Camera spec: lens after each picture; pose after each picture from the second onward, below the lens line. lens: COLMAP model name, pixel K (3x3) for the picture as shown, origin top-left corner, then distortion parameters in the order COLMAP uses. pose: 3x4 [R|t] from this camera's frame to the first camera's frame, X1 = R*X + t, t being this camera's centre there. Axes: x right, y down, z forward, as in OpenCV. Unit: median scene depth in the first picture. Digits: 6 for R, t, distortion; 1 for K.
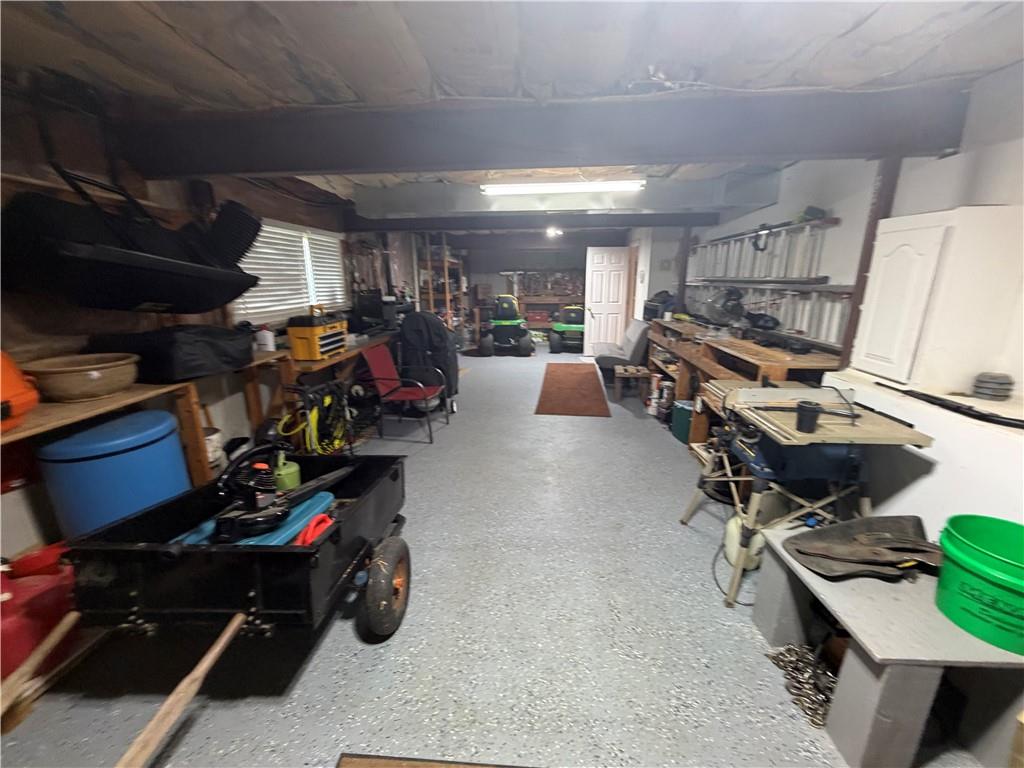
lens RADIAL K [[393.0, 0, 512.0], [0, 393.0, 384.0], [0, 0, 1]] dist [0.000313, 0.000018]
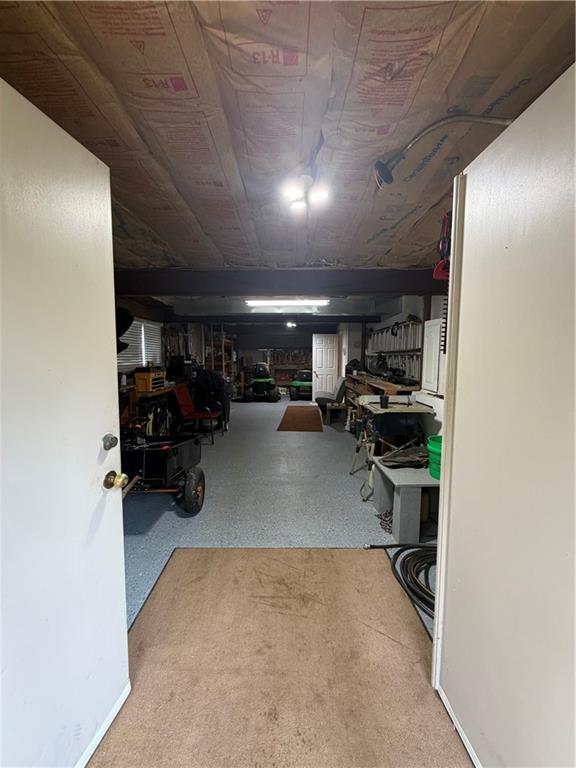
lens RADIAL K [[294.7, 0, 288.0], [0, 294.7, 384.0], [0, 0, 1]] dist [0.000313, 0.000018]
pose [[0.997931, 0.003229, 0.064220, 0.021928], [0.007692, 0.985572, -0.169081, 0.079878], [-0.063839, 0.169225, 0.983508, -0.204836]]
